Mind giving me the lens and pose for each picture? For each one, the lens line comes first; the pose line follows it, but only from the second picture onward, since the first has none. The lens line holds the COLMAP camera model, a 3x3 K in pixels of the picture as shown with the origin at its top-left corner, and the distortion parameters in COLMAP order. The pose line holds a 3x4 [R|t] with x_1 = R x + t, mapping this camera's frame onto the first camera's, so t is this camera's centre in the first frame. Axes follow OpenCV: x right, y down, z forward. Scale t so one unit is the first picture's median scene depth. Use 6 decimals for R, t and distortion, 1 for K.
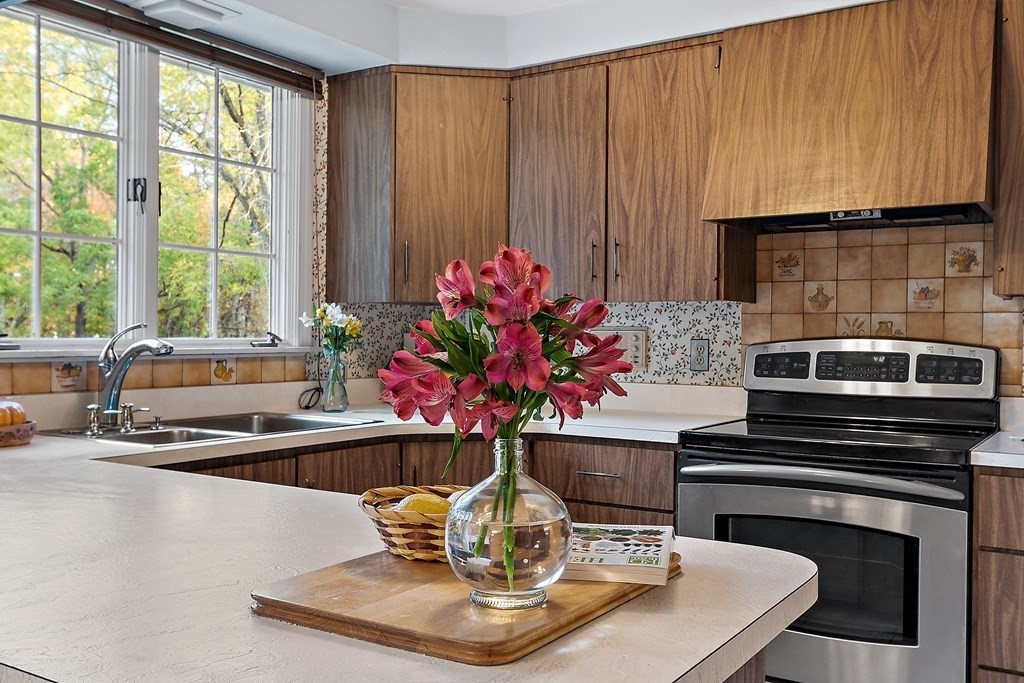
lens RADIAL K [[924.7, 0, 512.0], [0, 924.7, 341.5], [0, 0, 1]] dist [0.003296, -0.000757]
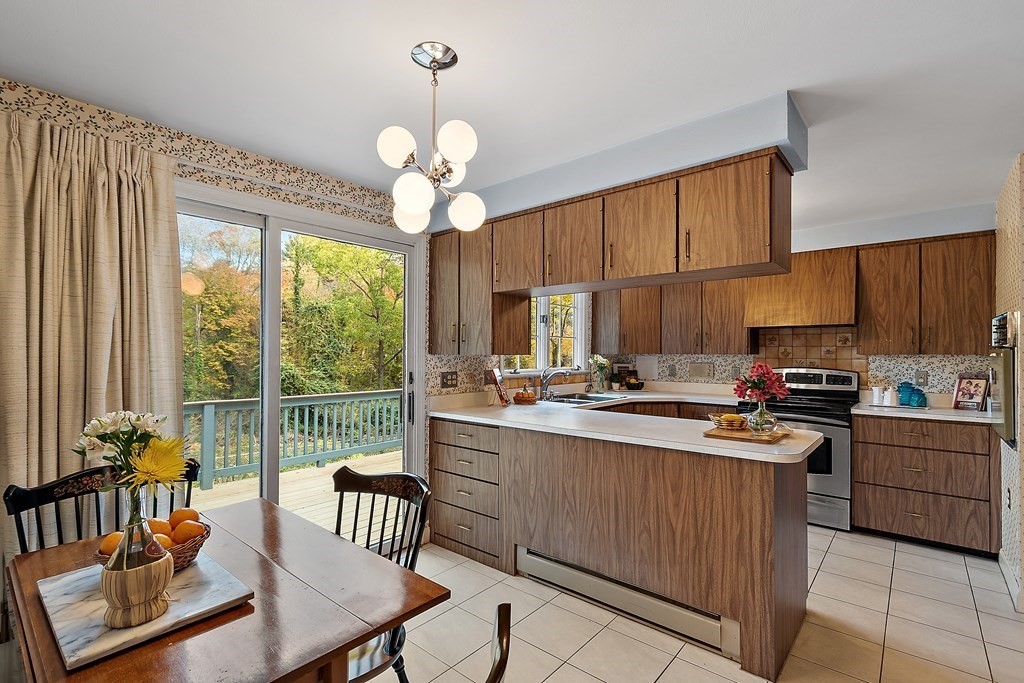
lens RADIAL K [[464.2, 0, 507.6], [0, 464.2, 348.7], [0, 0, 1]] dist [-0.000141, -0.000122]
pose [[0.990131, -0.005971, -0.140019, -0.289880], [0.003885, 0.999877, -0.015170, -0.042284], [0.140093, 0.014477, 0.990033, -0.475323]]
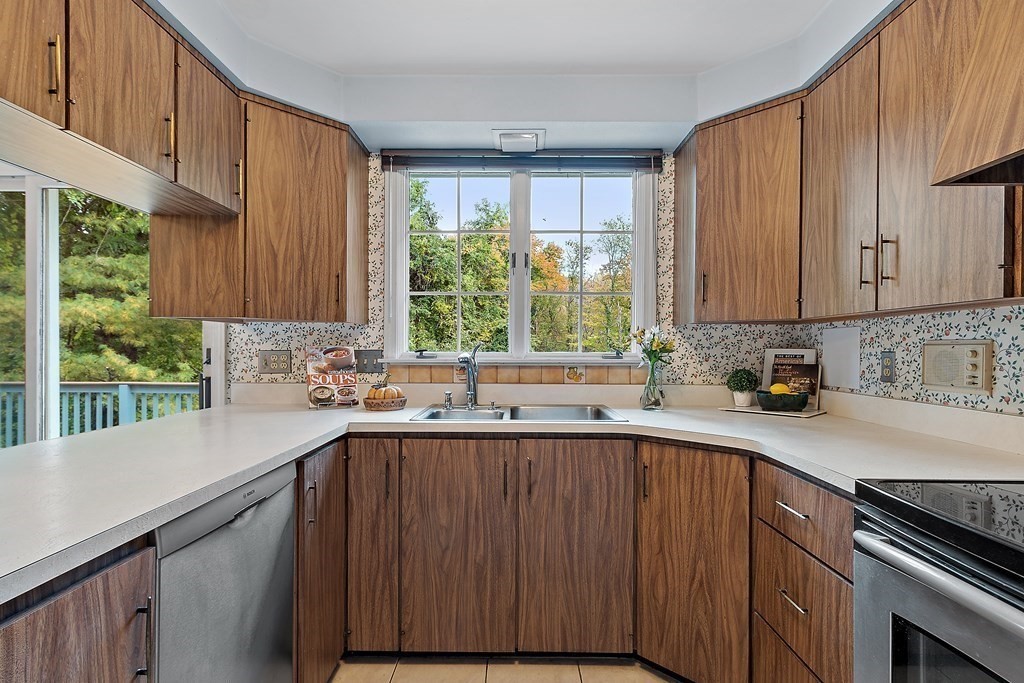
lens RADIAL K [[519.7, 0, 513.4], [0, 519.7, 347.4], [0, 0, 1]] dist [0.001506, -0.000013]
pose [[0.541707, -0.005606, -0.840549, 0.333415], [-0.006167, 0.999924, -0.010643, -0.001986], [0.840545, 0.010949, 0.541631, 0.473548]]
